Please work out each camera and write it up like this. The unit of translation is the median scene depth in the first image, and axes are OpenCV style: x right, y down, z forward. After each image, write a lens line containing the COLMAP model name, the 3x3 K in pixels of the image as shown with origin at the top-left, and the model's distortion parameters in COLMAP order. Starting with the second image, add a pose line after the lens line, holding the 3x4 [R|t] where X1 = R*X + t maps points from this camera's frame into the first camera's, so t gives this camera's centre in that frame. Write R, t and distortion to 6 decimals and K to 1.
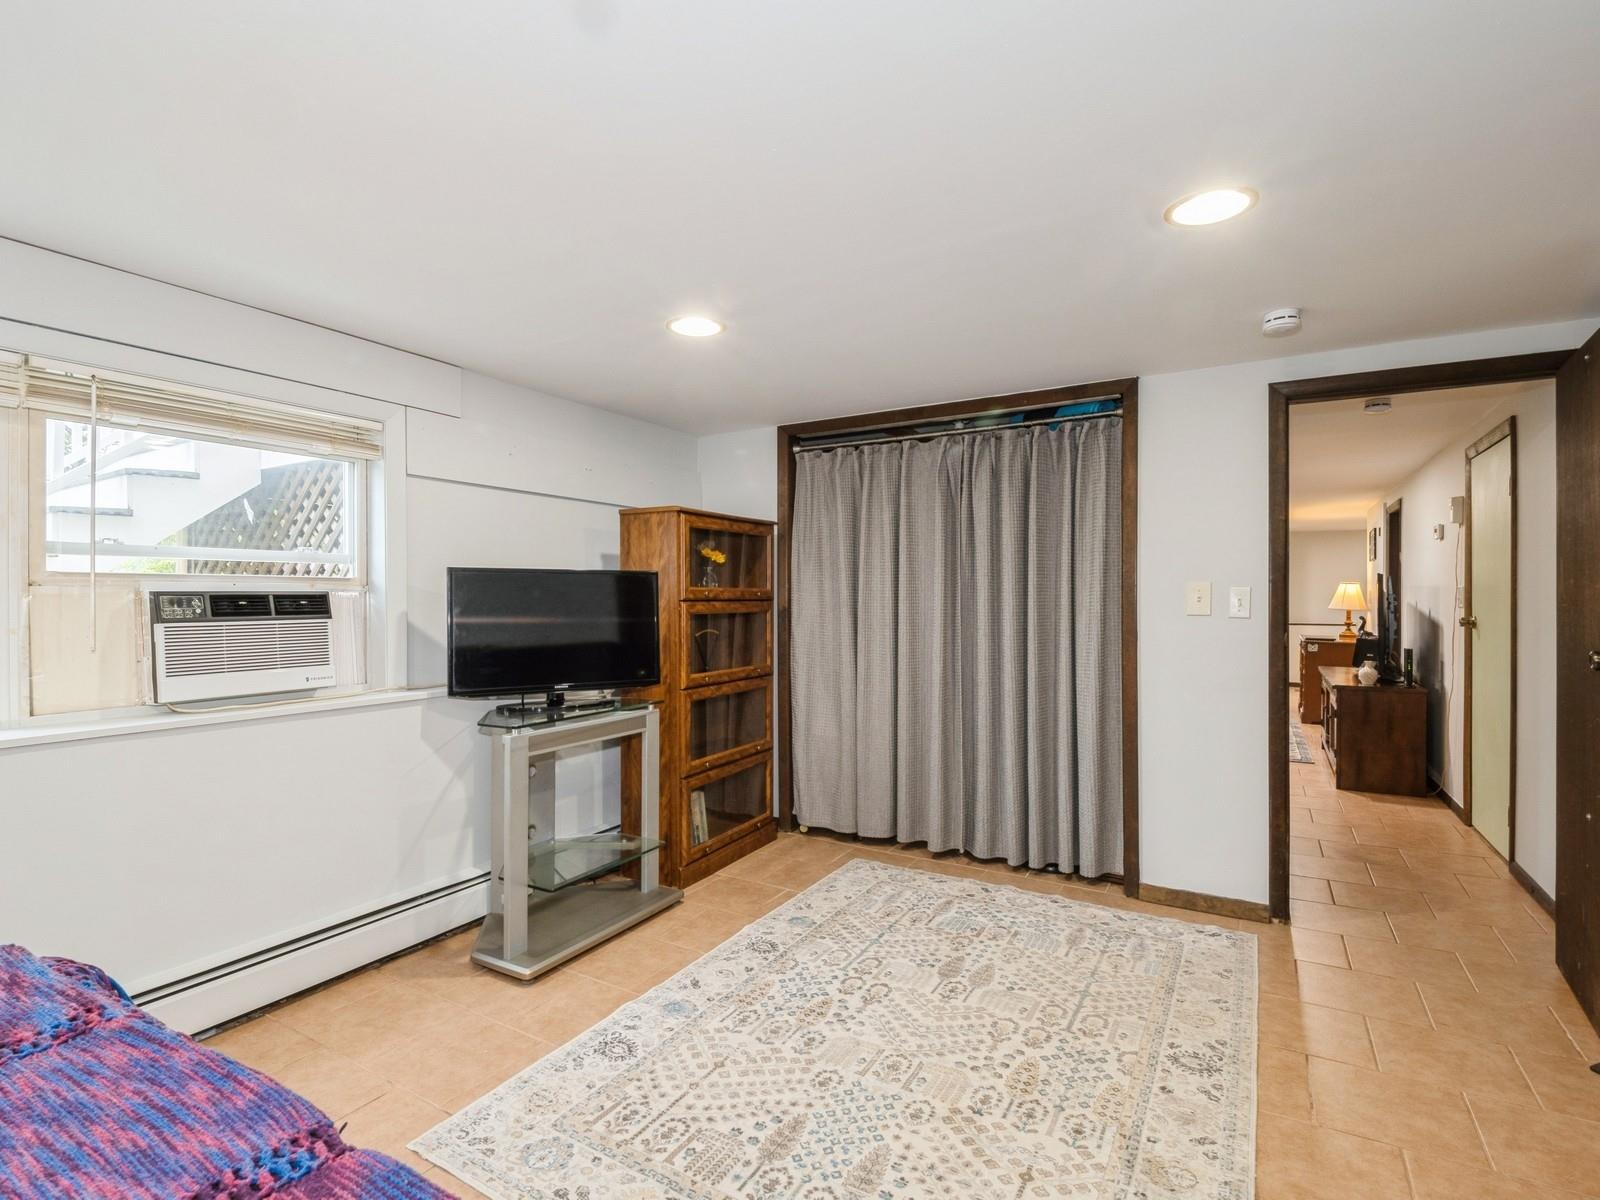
lens RADIAL K [[794.7, 0, 800.0], [0, 794.7, 600.0], [0, 0, 1]] dist [0.000845, 0.000156]
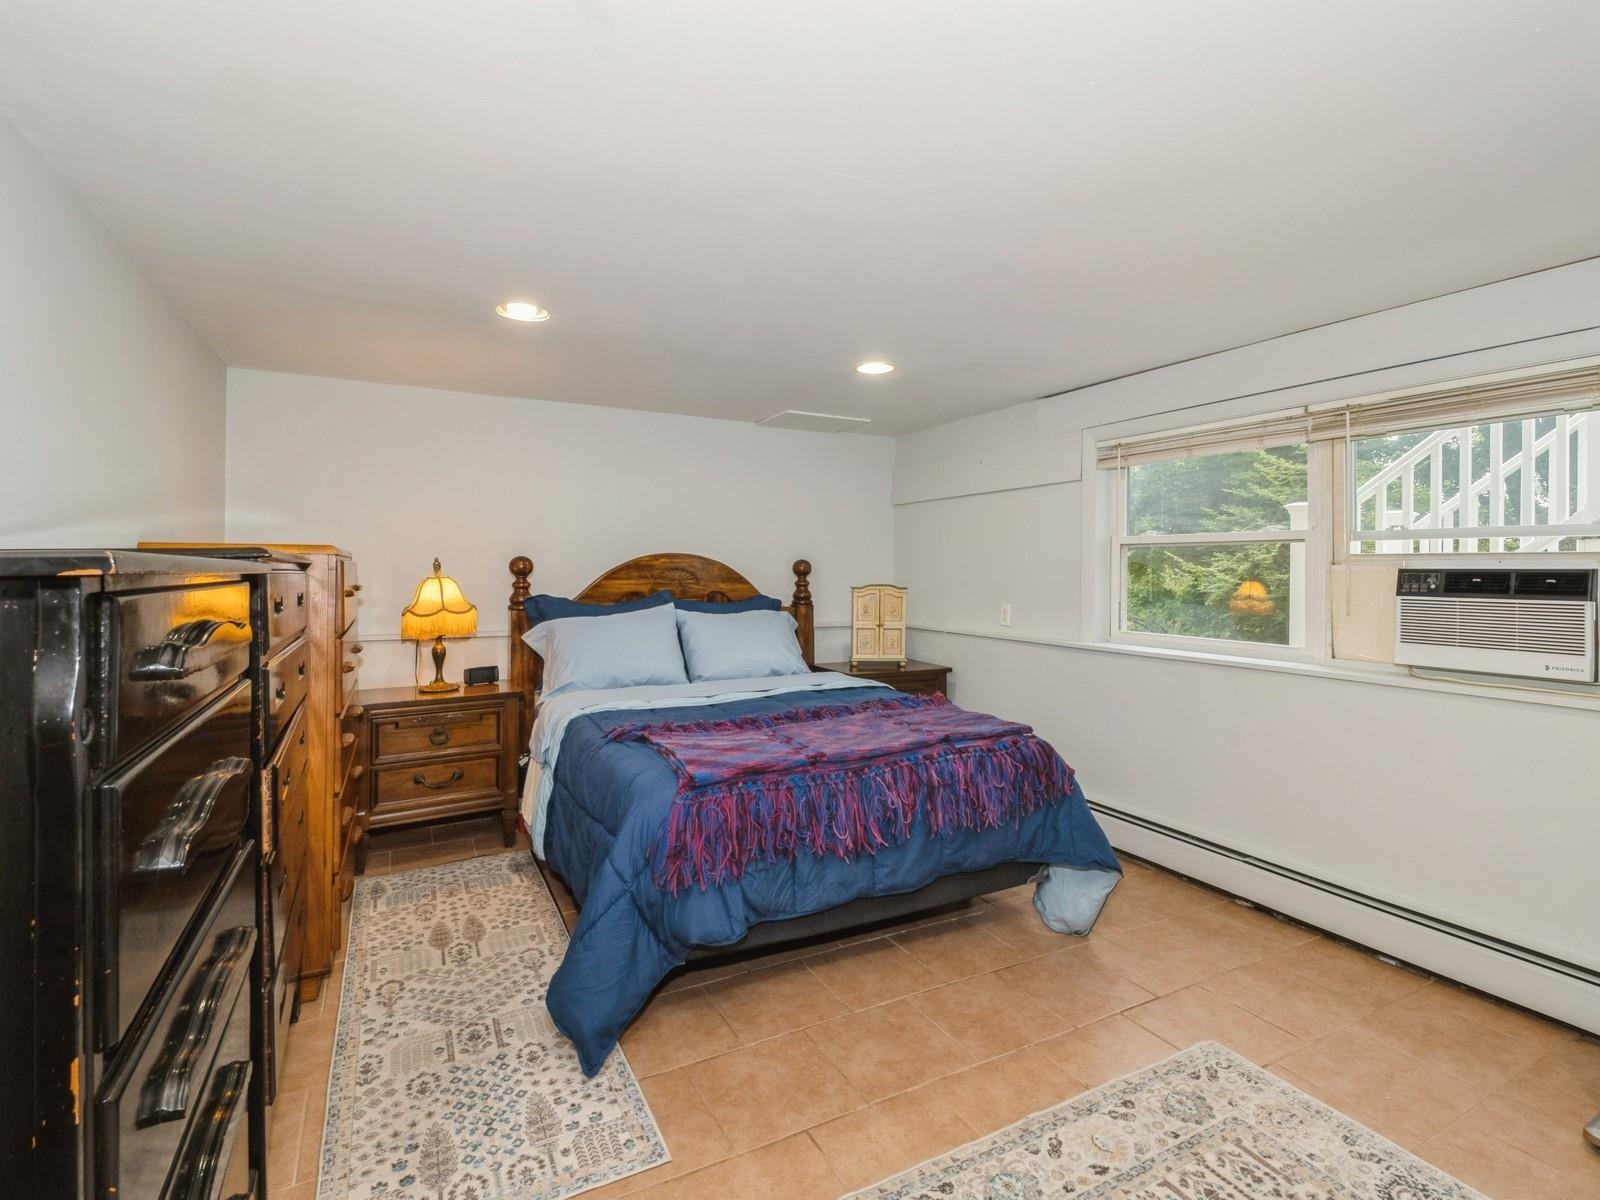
lens RADIAL K [[794.7, 0, 800.0], [0, 794.7, 600.0], [0, 0, 1]] dist [0.000845, 0.000156]
pose [[-0.542007, 0.015207, -0.840236, 0.641193], [-0.016918, 0.999436, 0.029001, 0.015607], [0.840203, 0.029934, -0.541445, 0.883467]]
